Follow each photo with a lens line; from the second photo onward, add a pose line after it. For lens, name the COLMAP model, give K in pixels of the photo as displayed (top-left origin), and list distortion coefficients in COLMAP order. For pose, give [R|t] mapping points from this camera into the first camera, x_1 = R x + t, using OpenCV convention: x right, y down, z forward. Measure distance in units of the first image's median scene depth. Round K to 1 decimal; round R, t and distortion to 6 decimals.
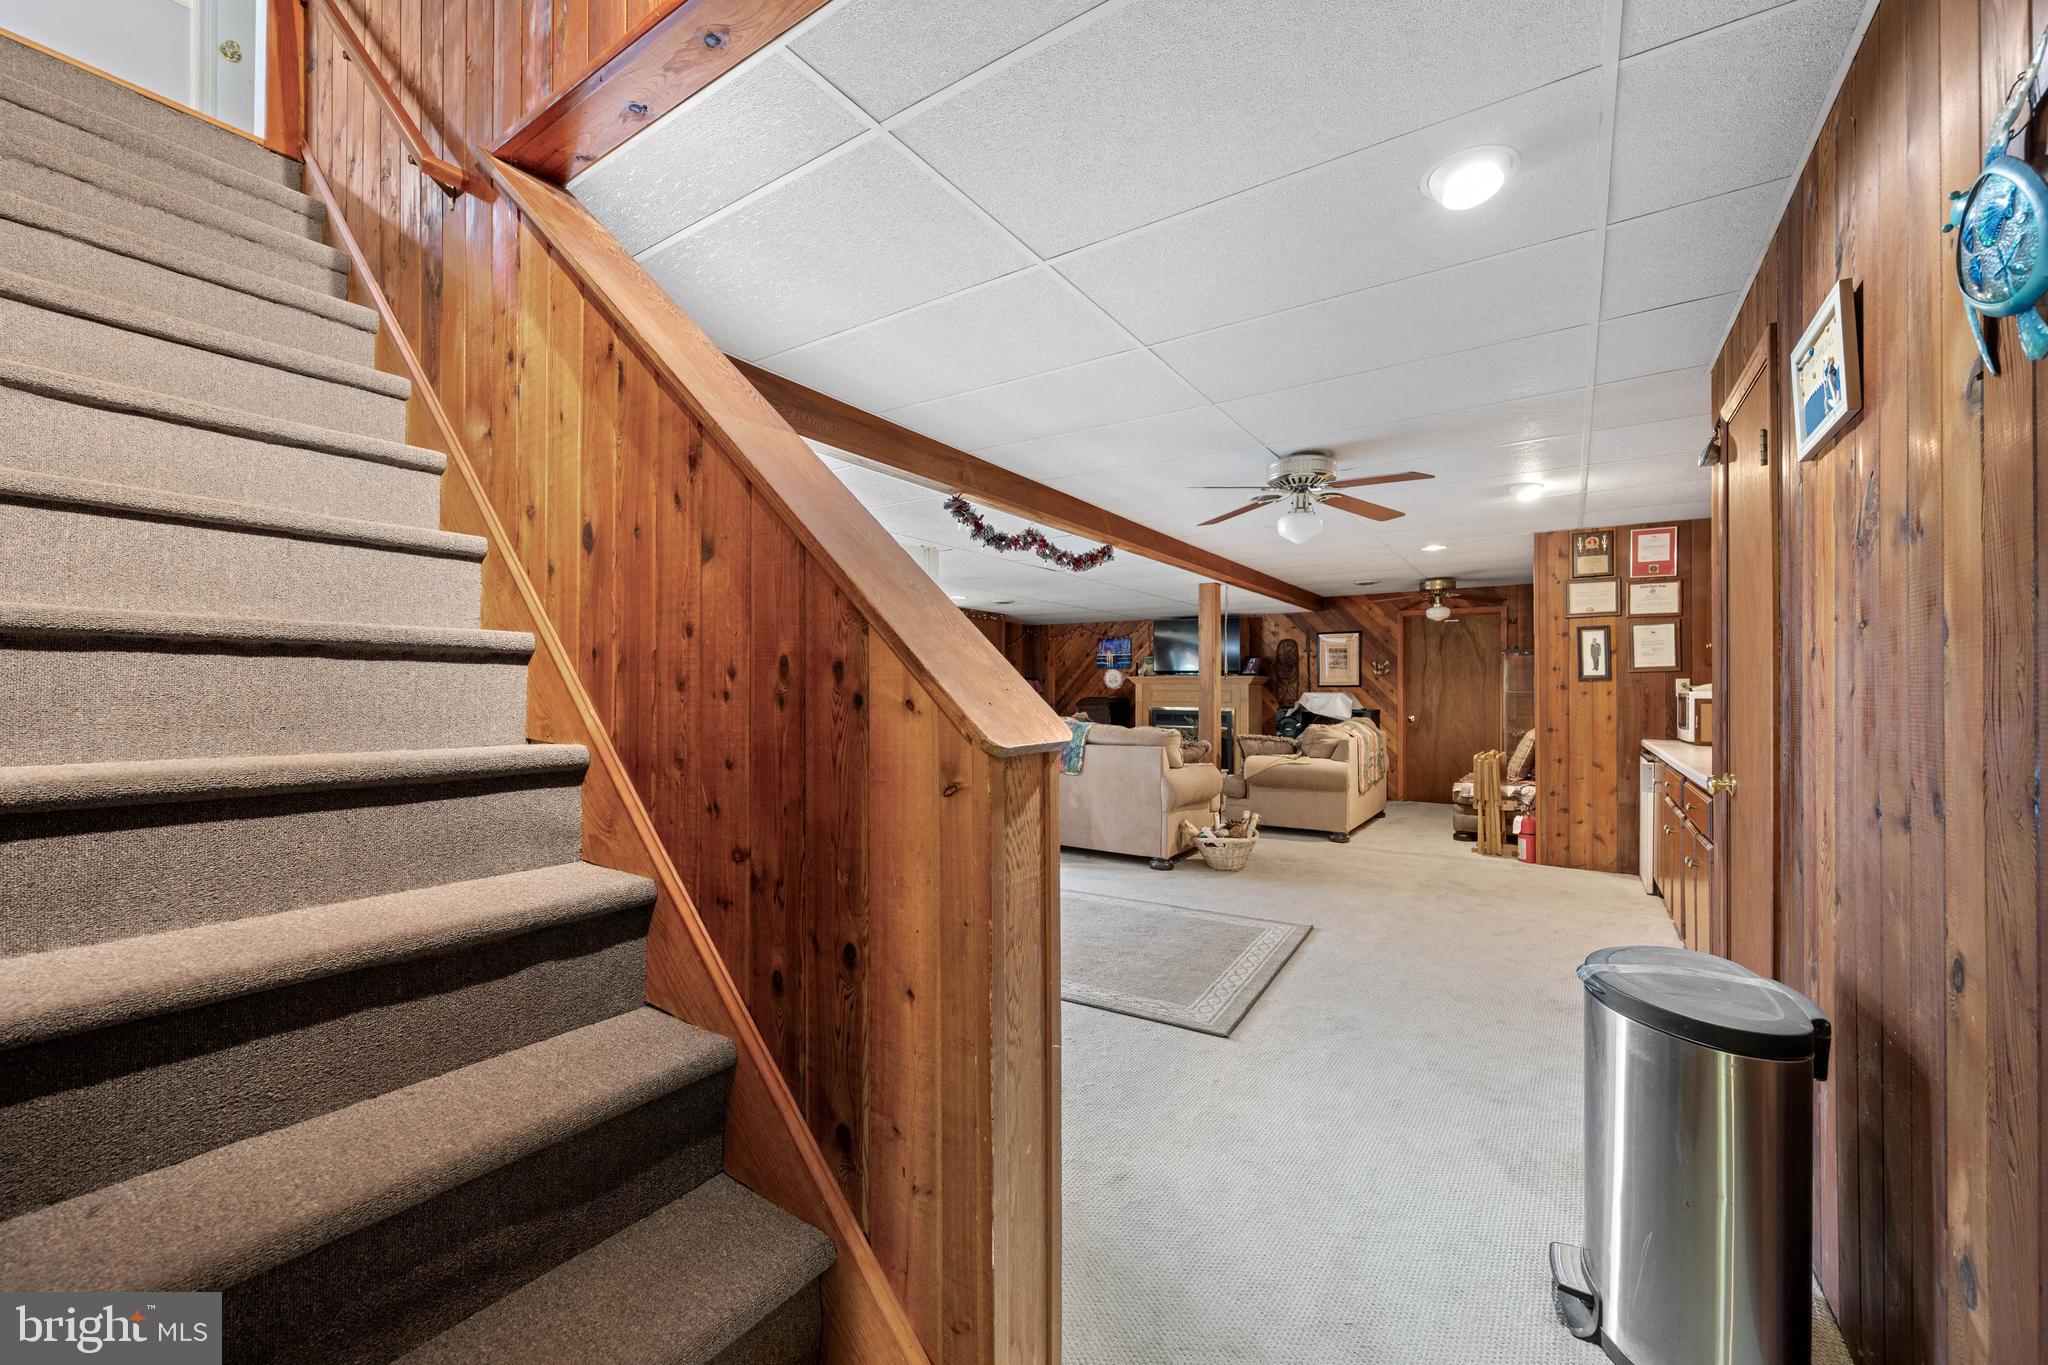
lens RADIAL K [[788.2, 0, 1024.5], [0, 788.2, 690.8], [0, 0, 1]] dist [-0.007779, 0.001385]
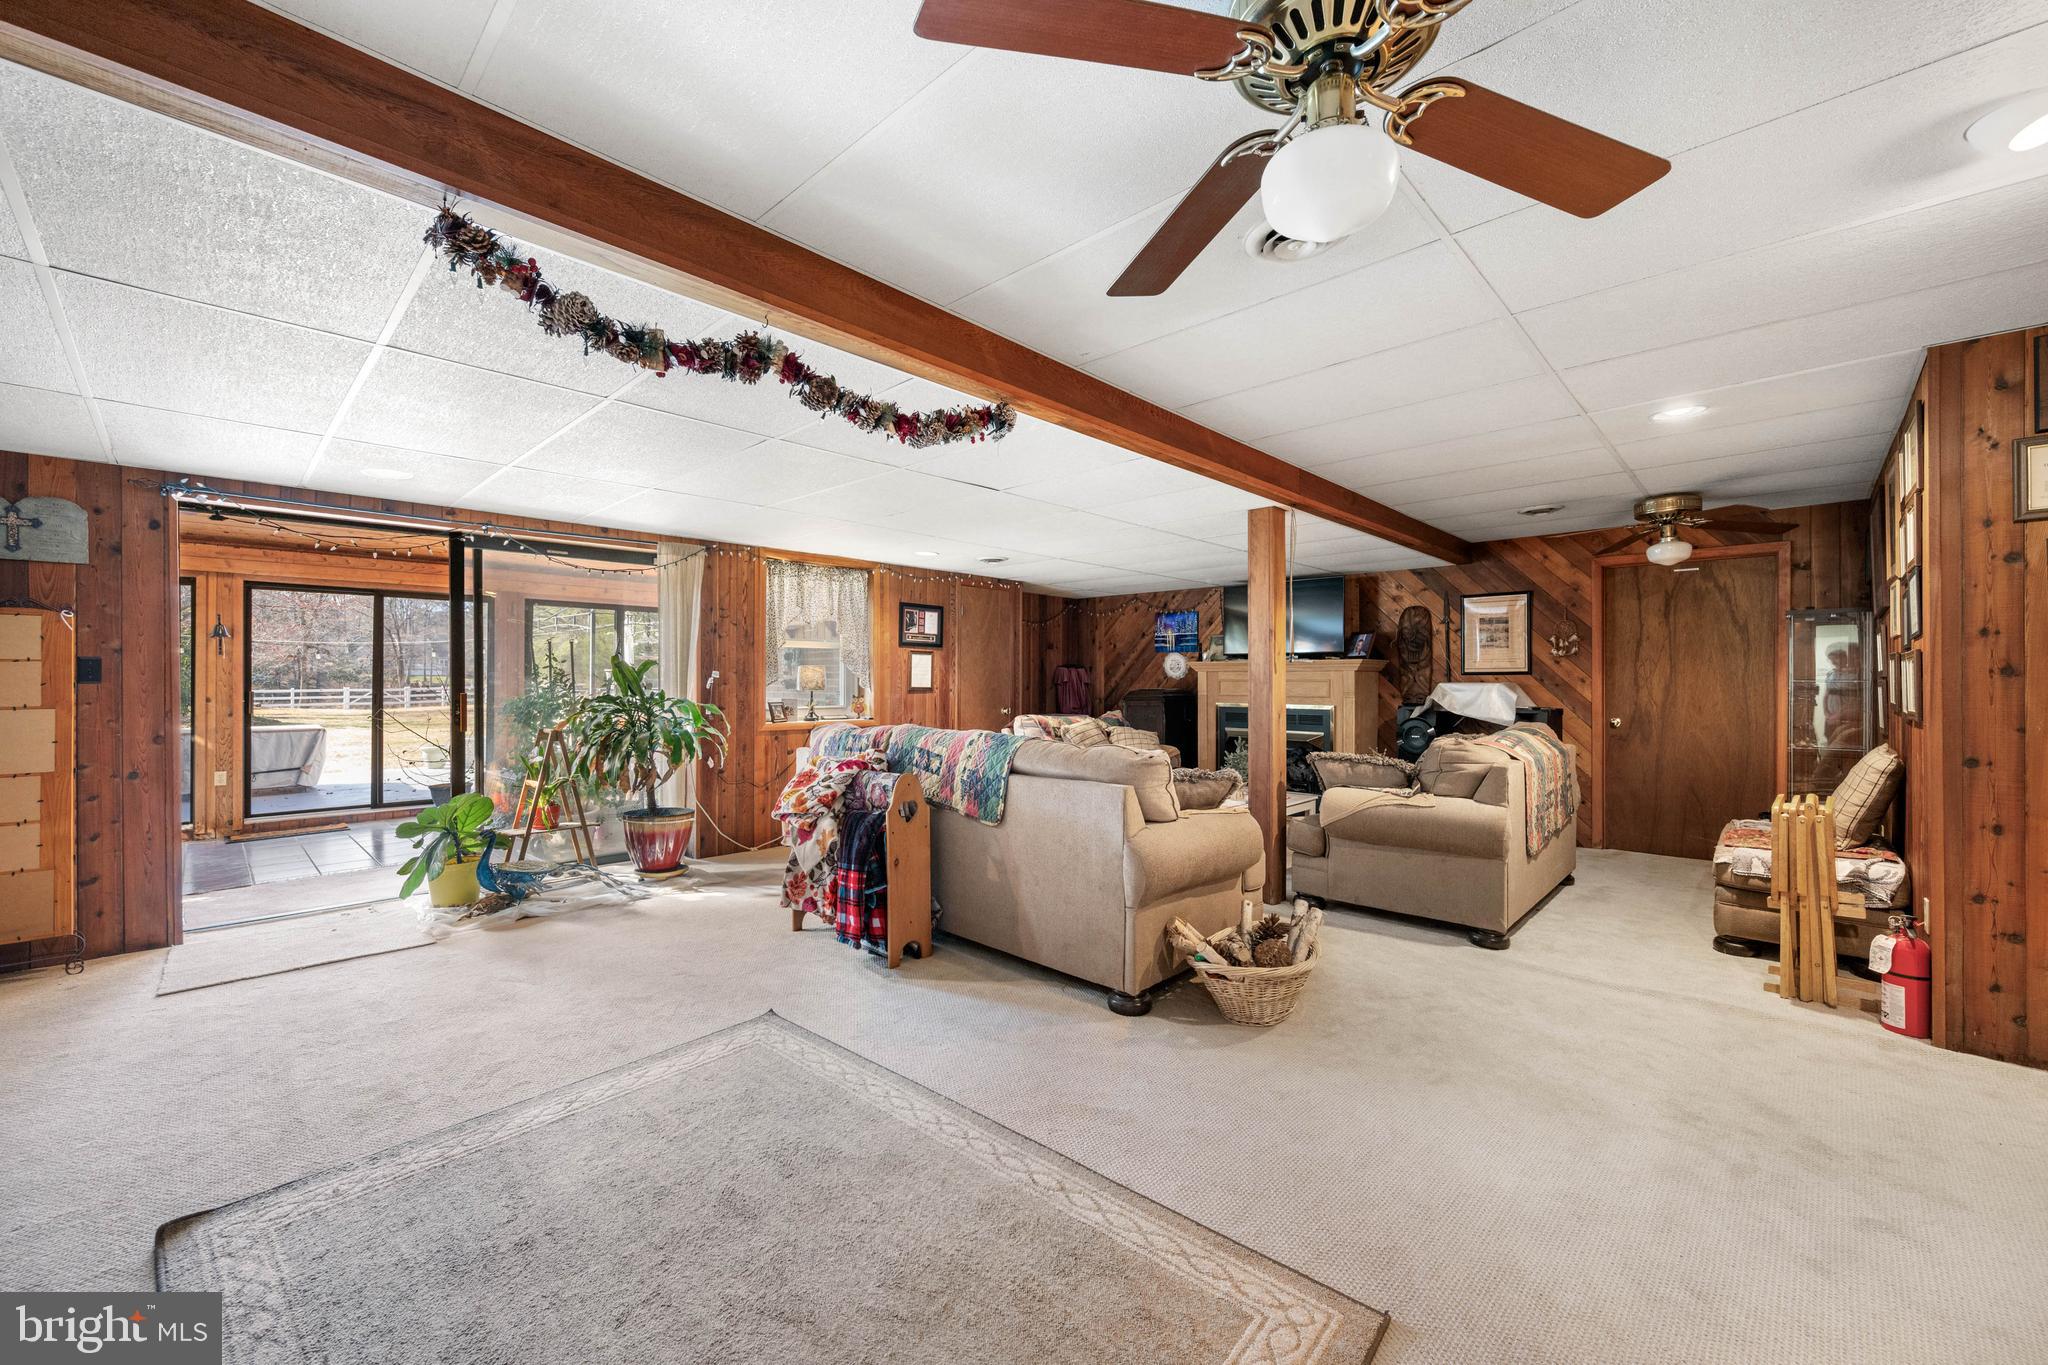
lens RADIAL K [[788.2, 0, 1020.2], [0, 788.2, 680.4], [0, 0, 1]] dist [-0.007779, 0.001385]
pose [[0.985124, -0.002671, -0.171826, 0.129413], [0.002413, 0.999996, -0.001705, 0.000188], [0.171830, 0.001265, 0.985126, 0.302216]]
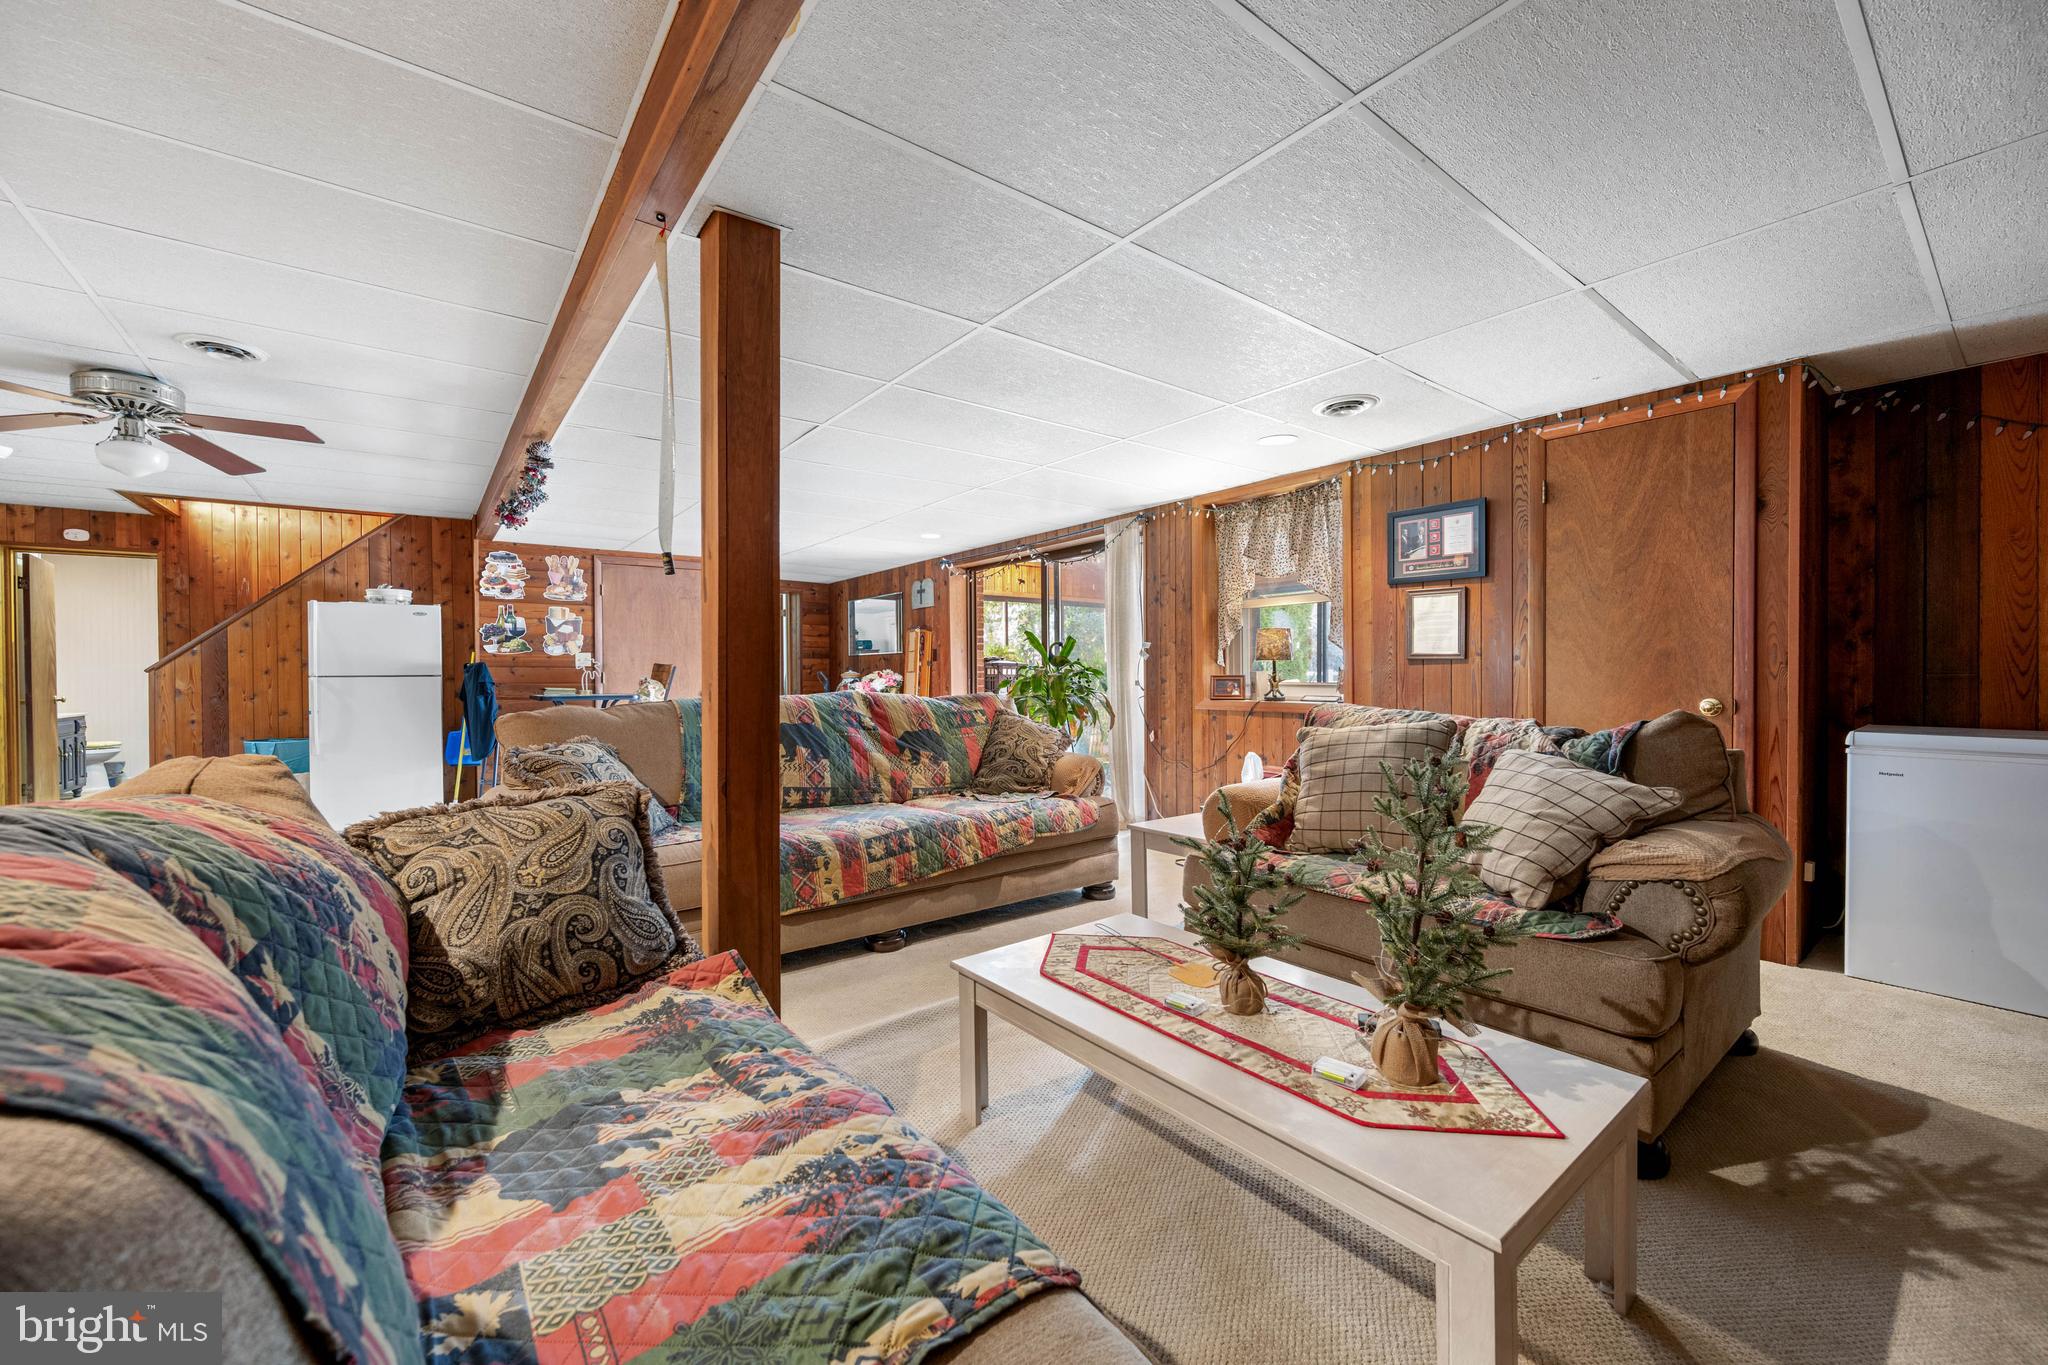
lens RADIAL K [[788.2, 0, 1023.2], [0, 788.2, 680.3], [0, 0, 1]] dist [-0.007779, 0.001385]
pose [[-0.313116, 0.007412, -0.949686, 0.223548], [0.007979, 0.999955, 0.005174, 0.006120], [0.949681, -0.005957, -0.313161, 0.542798]]
